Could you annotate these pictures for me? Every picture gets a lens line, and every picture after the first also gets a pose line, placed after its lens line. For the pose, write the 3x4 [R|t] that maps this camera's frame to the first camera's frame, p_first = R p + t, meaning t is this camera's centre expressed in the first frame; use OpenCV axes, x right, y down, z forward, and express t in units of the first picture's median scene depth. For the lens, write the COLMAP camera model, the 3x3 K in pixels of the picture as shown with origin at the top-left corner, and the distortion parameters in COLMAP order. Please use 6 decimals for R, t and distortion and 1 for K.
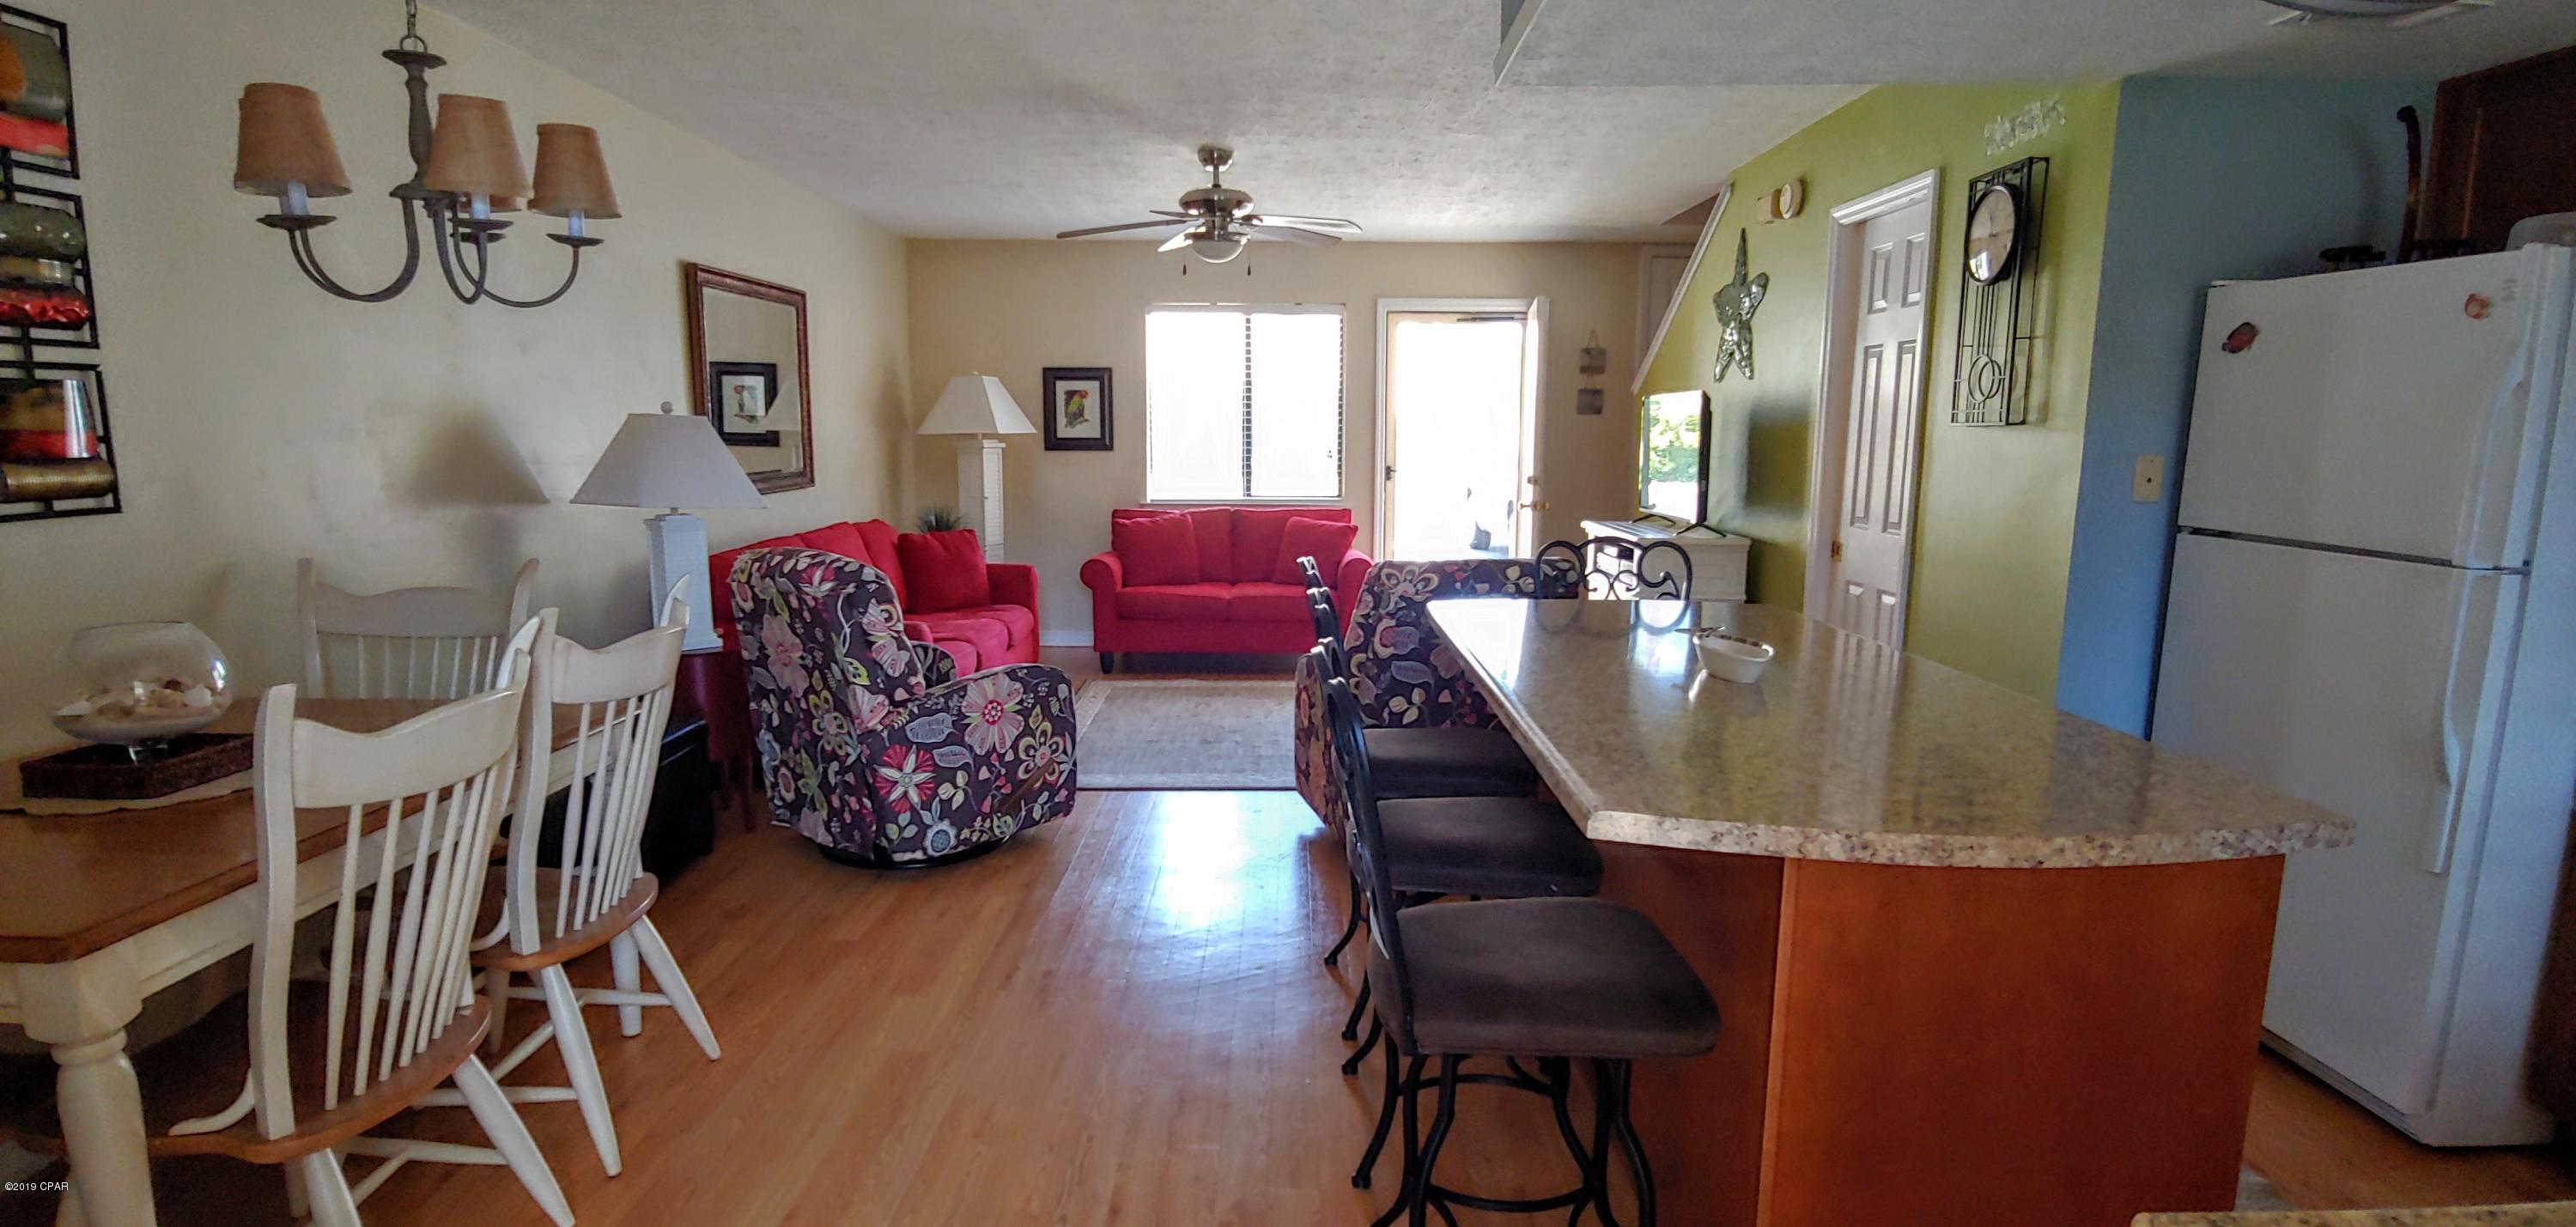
lens RADIAL K [[1302.5, 0, 1291.0], [0, 1302.5, 620.0], [0, 0, 1]] dist [-0.006687, -0.002986]
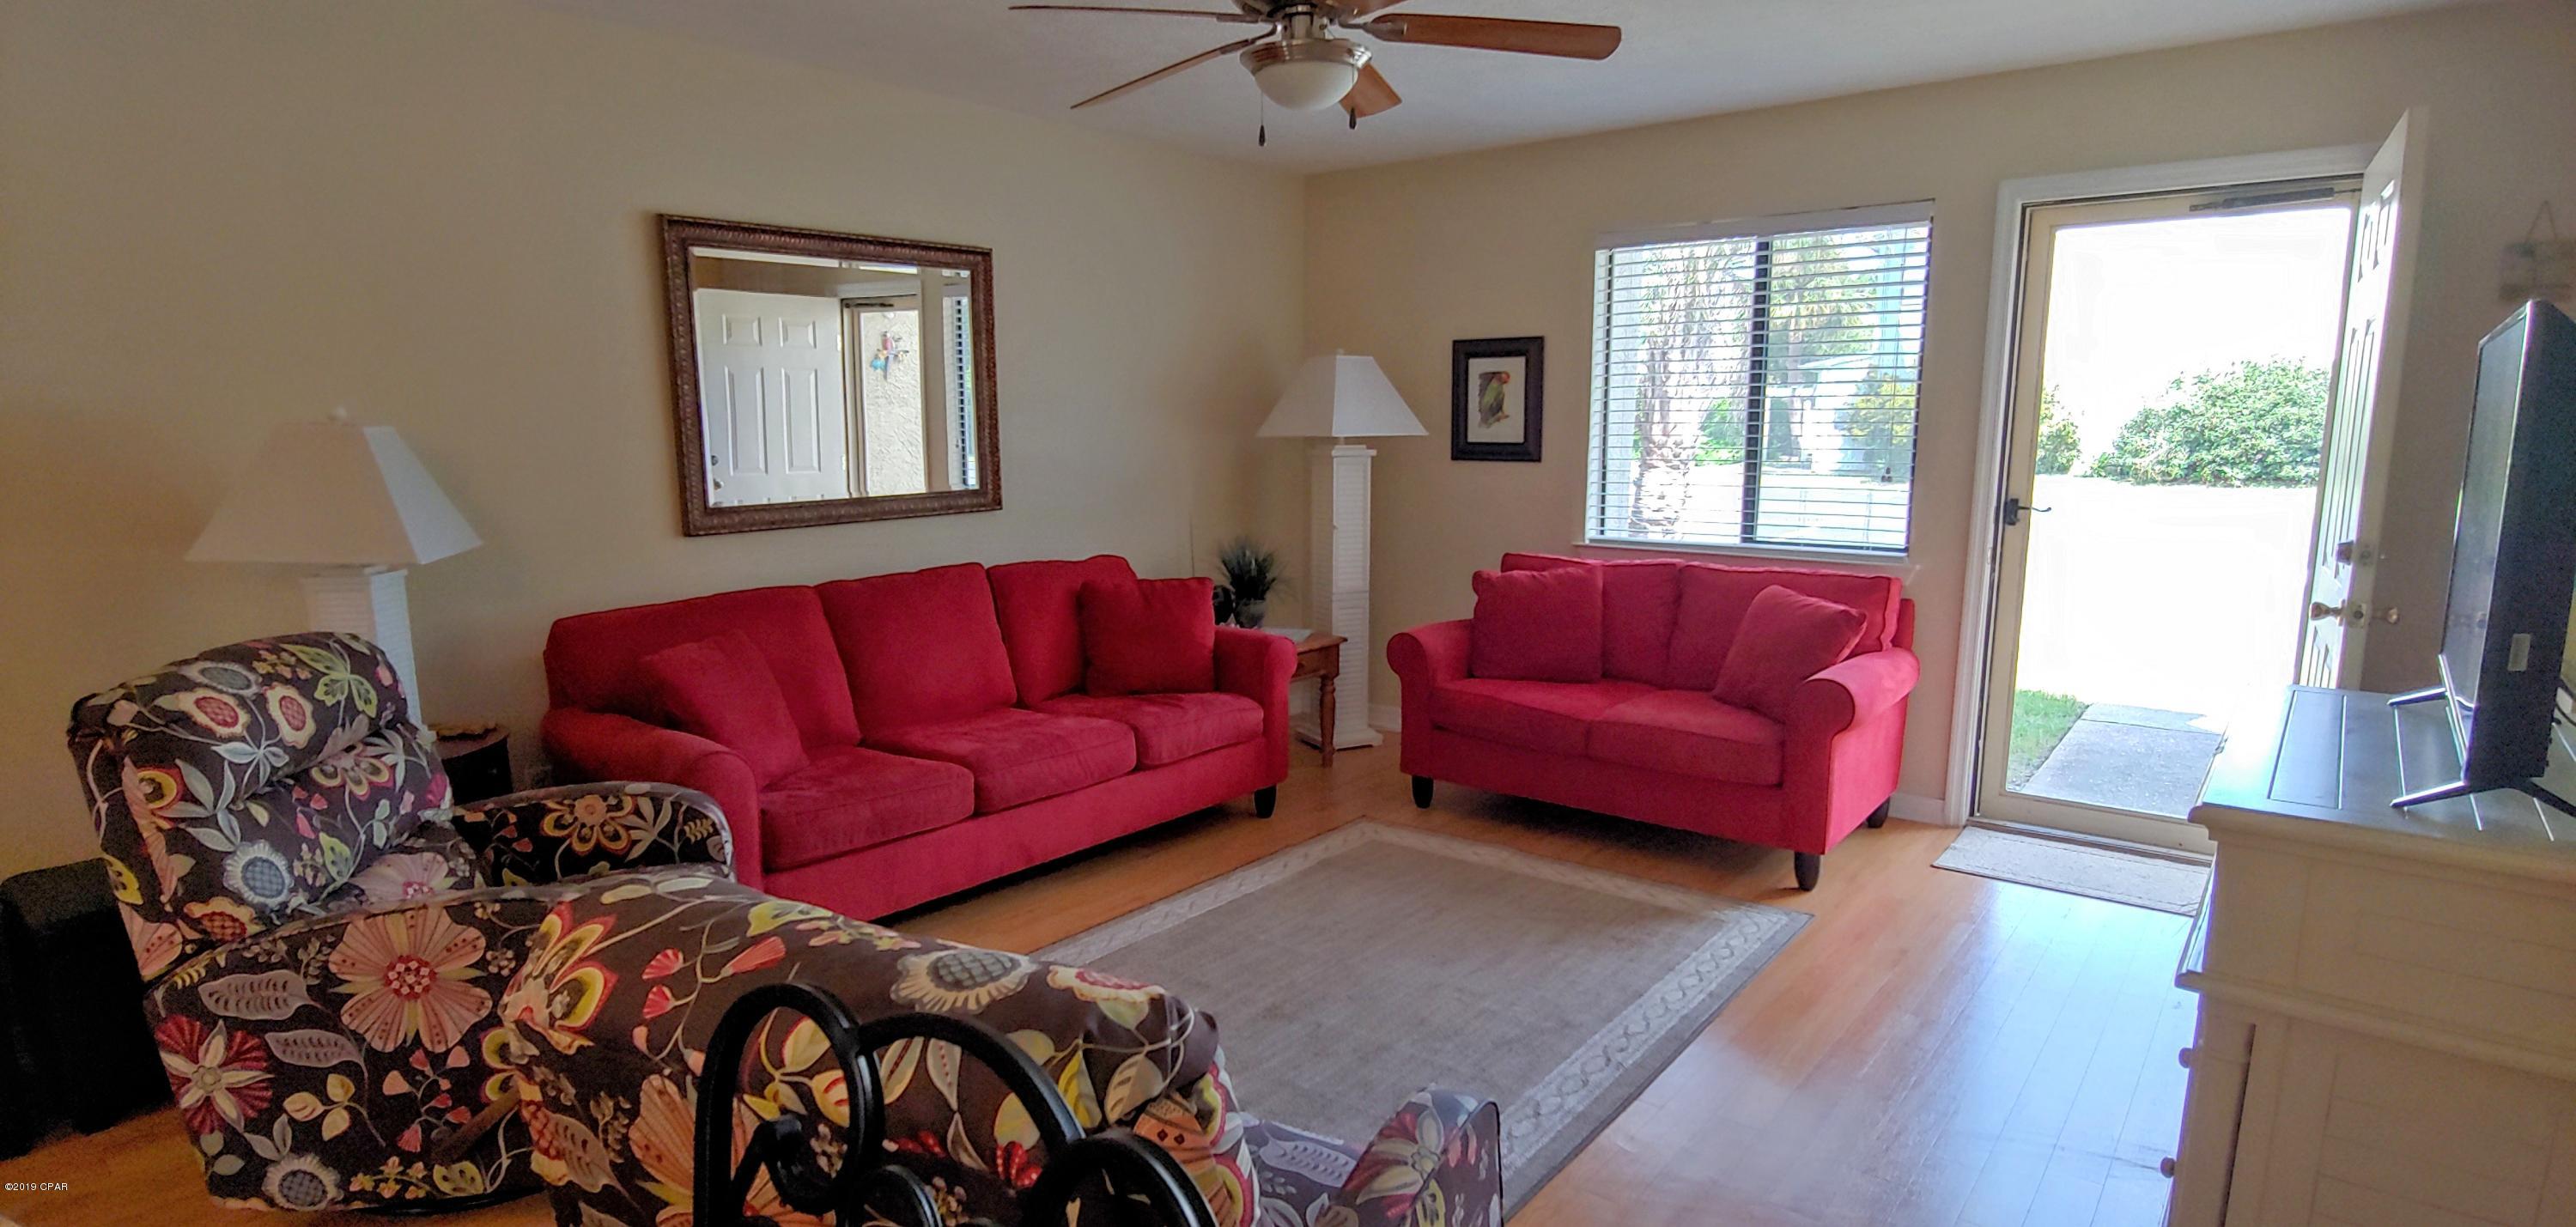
lens RADIAL K [[1302.5, 0, 1285.5], [0, 1302.5, 620.5], [0, 0, 1]] dist [-0.006687, -0.002986]
pose [[0.768410, 0.093764, -0.633051, 0.370101], [-0.088033, 0.995291, 0.040560, -0.128153], [0.633874, 0.024563, 0.773047, 0.800826]]
